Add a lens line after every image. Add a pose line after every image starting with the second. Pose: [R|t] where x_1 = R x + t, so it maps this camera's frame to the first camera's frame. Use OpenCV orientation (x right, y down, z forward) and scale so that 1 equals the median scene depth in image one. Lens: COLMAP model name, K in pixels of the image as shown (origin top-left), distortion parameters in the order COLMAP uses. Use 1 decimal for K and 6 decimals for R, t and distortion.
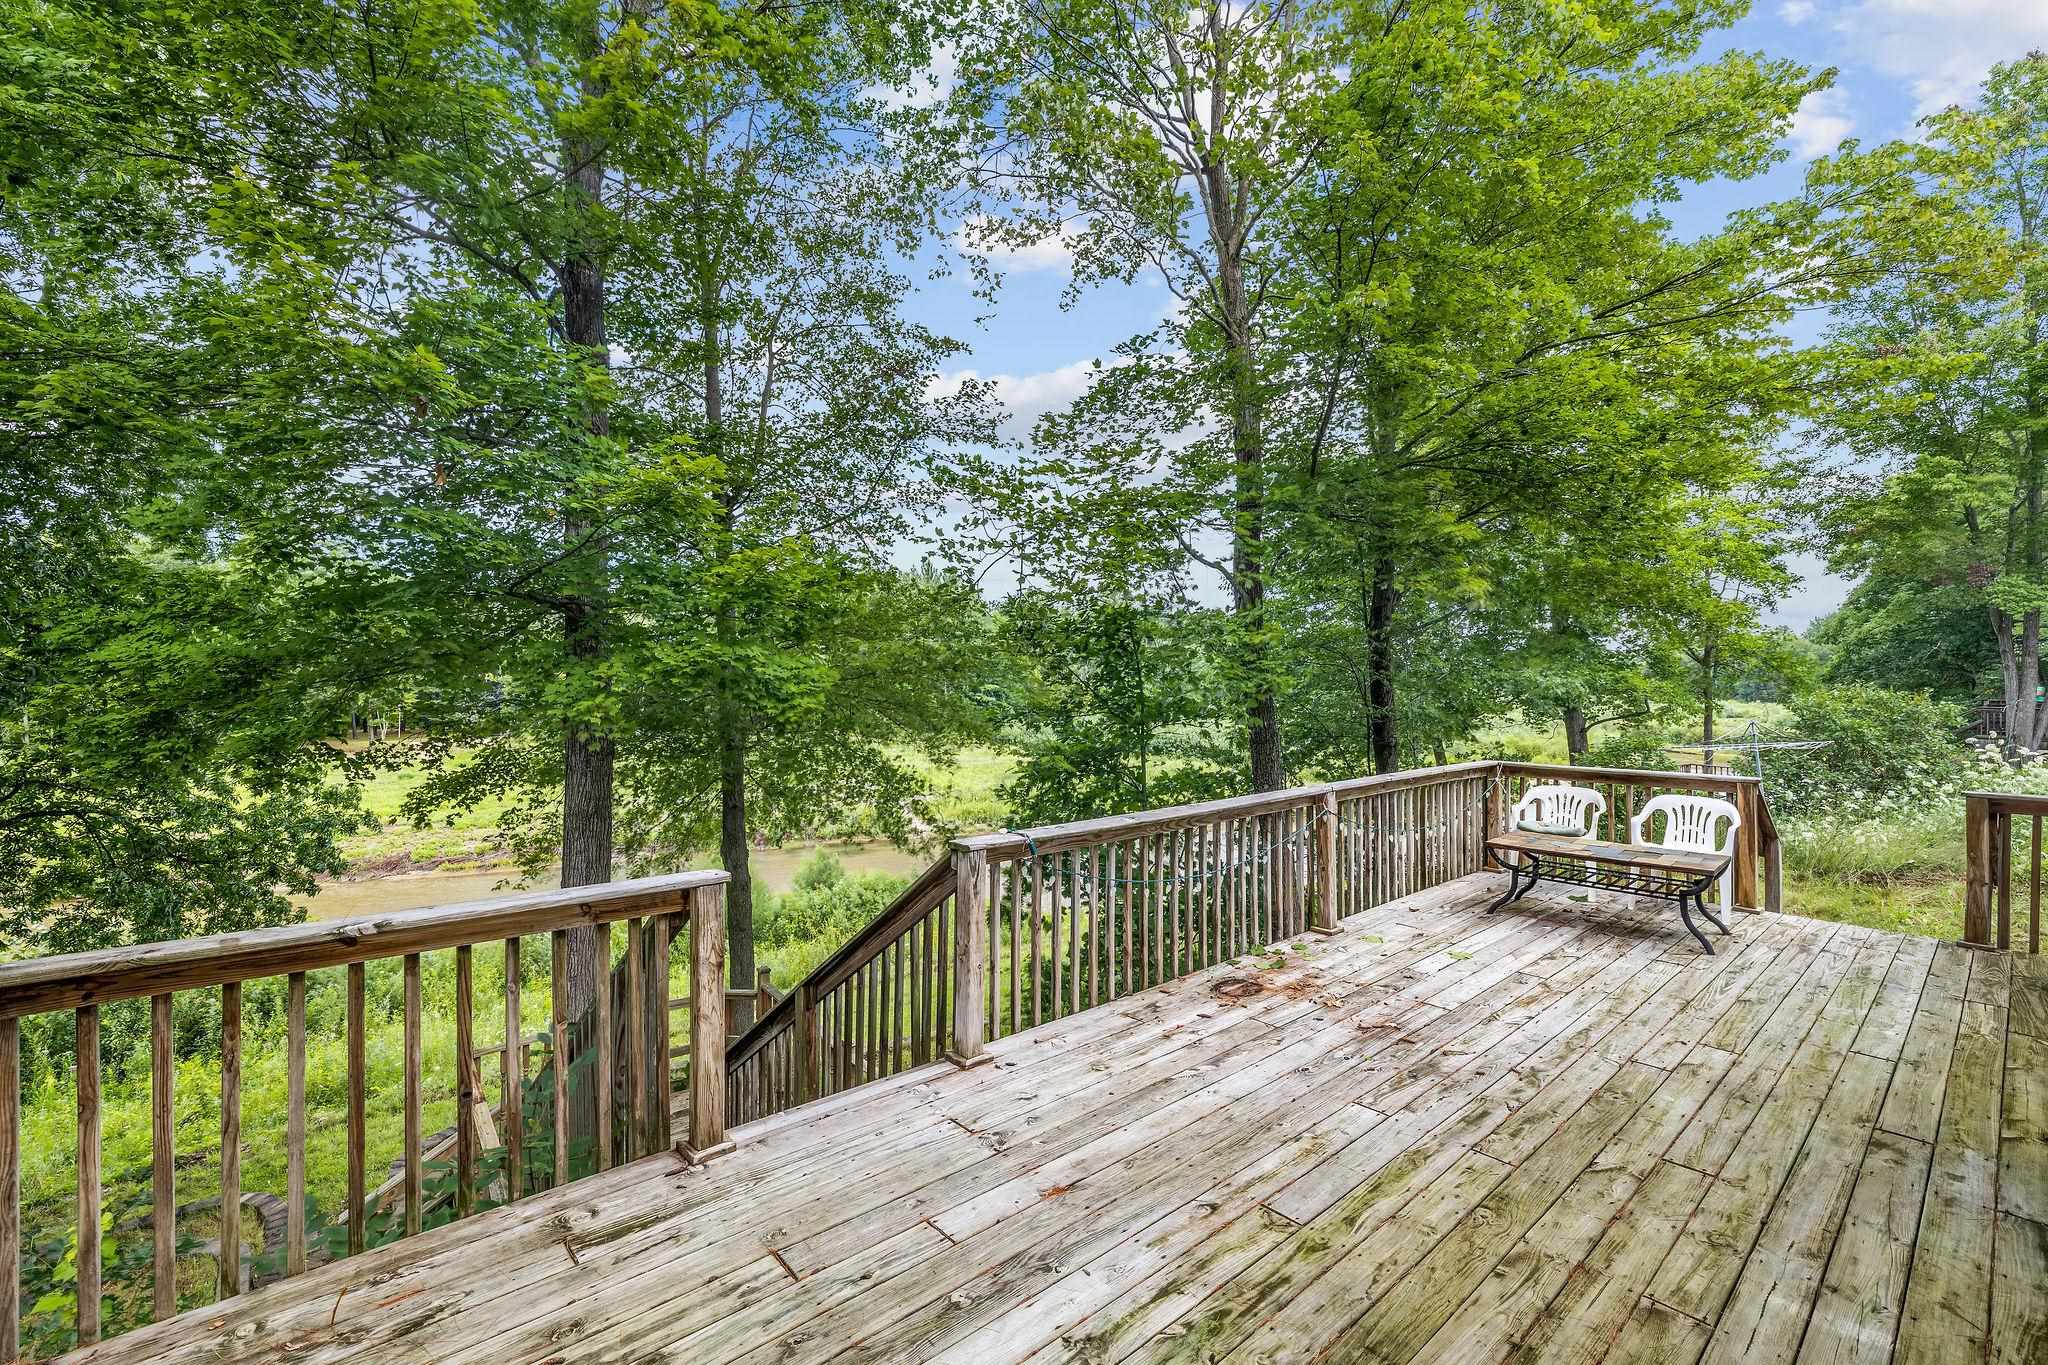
lens RADIAL K [[868.1, 0, 1025.2], [0, 868.1, 680.6], [0, 0, 1]] dist [0.001091, 0.000076]
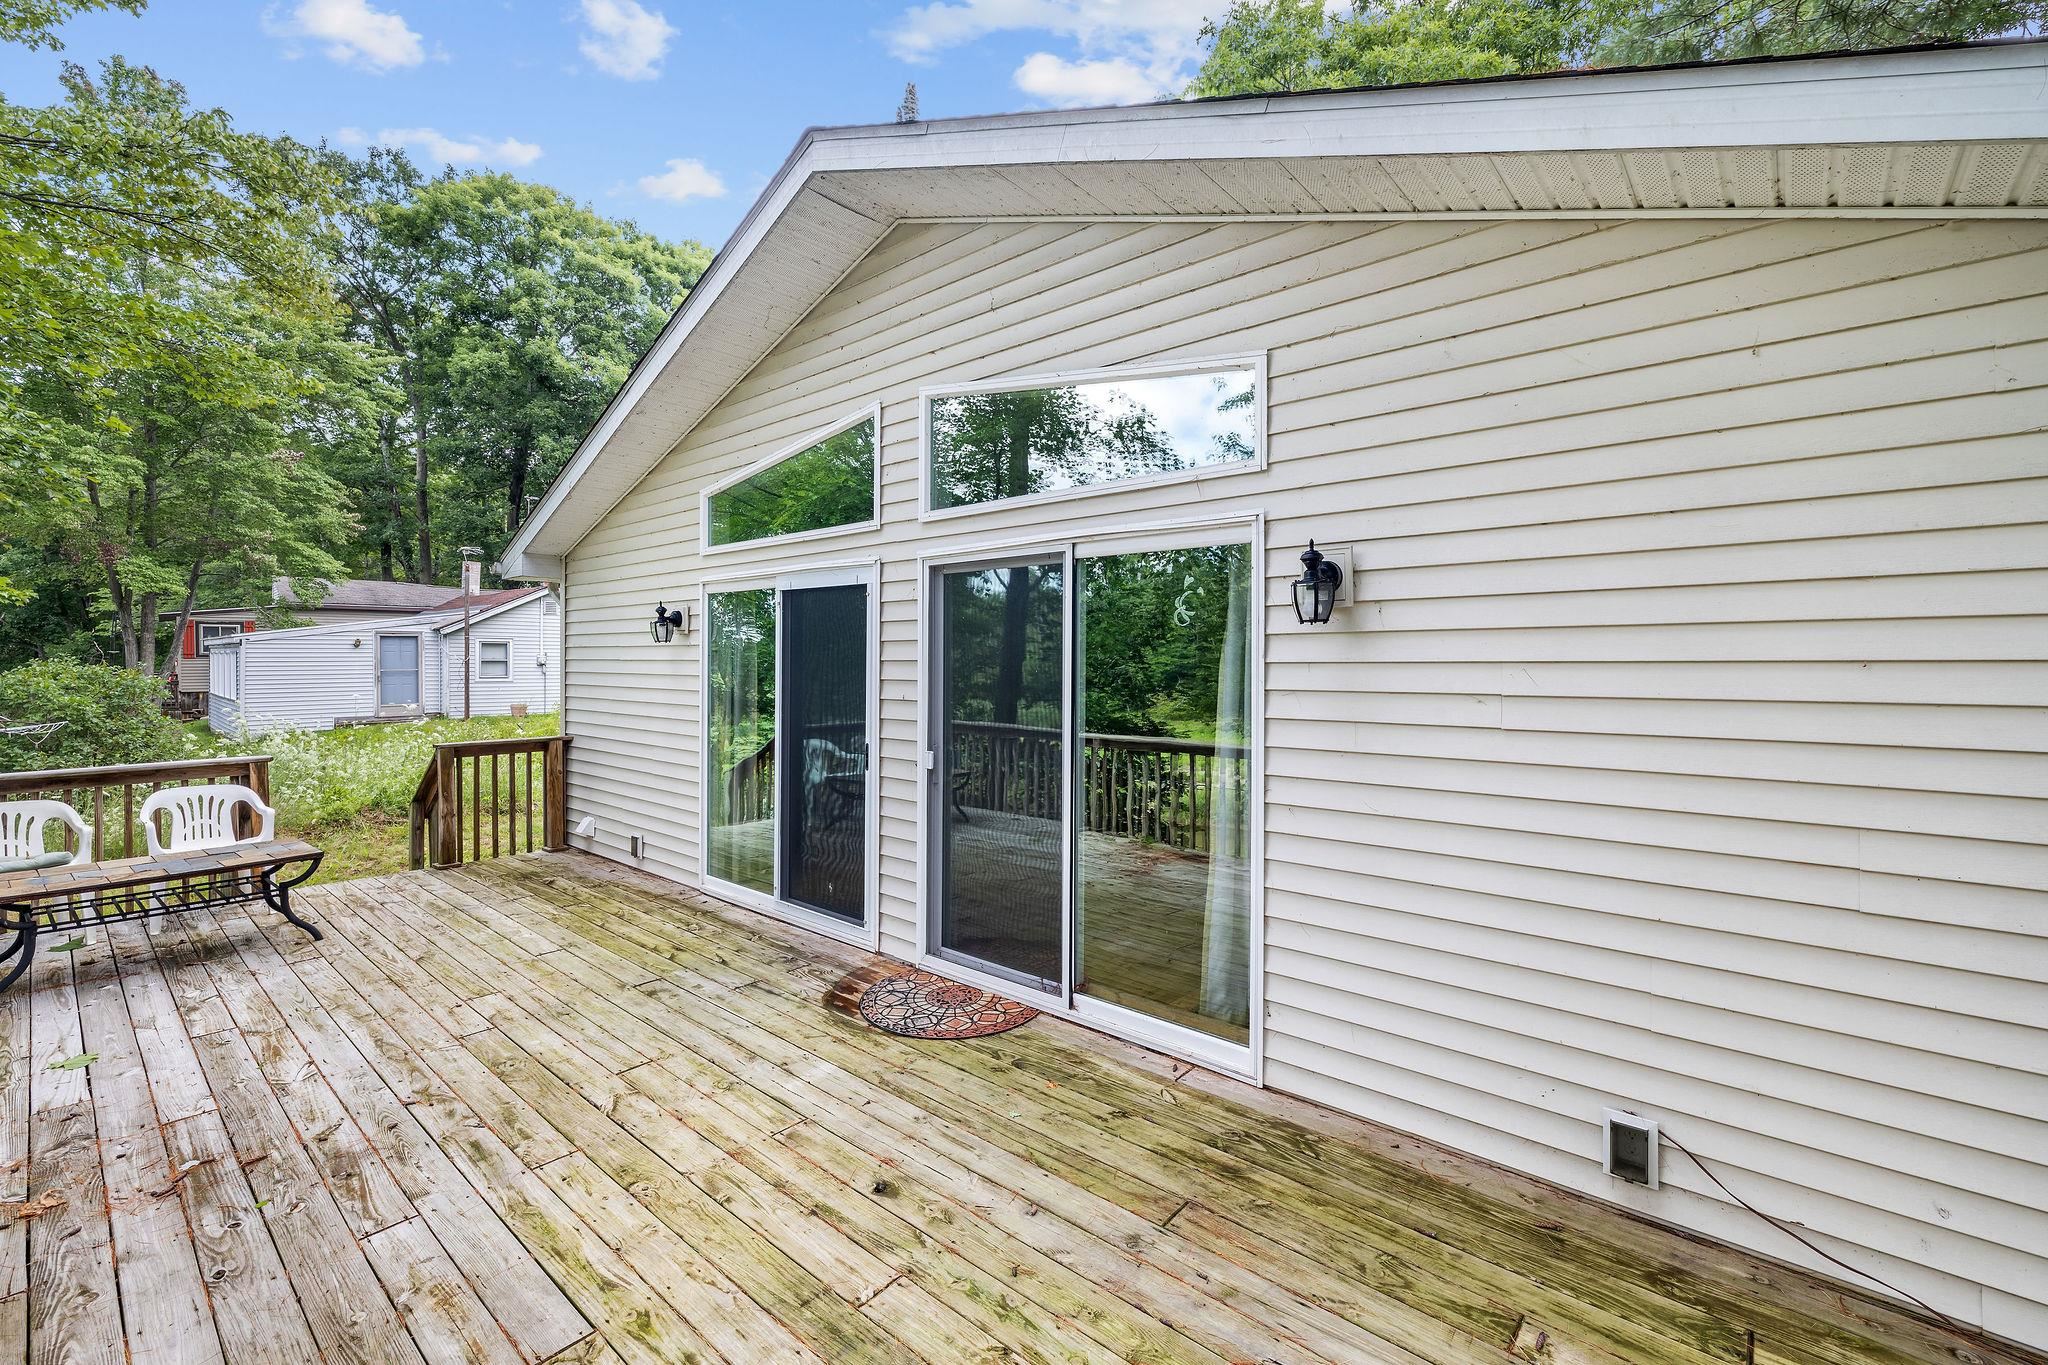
lens RADIAL K [[868.1, 0, 1024.3], [0, 868.1, 666.6], [0, 0, 1]] dist [0.001091, 0.000076]
pose [[-0.141740, -0.013166, 0.989816, -0.337106], [0.000513, 0.999910, 0.013374, 0.001655], [-0.989904, 0.002404, -0.141720, 0.462272]]
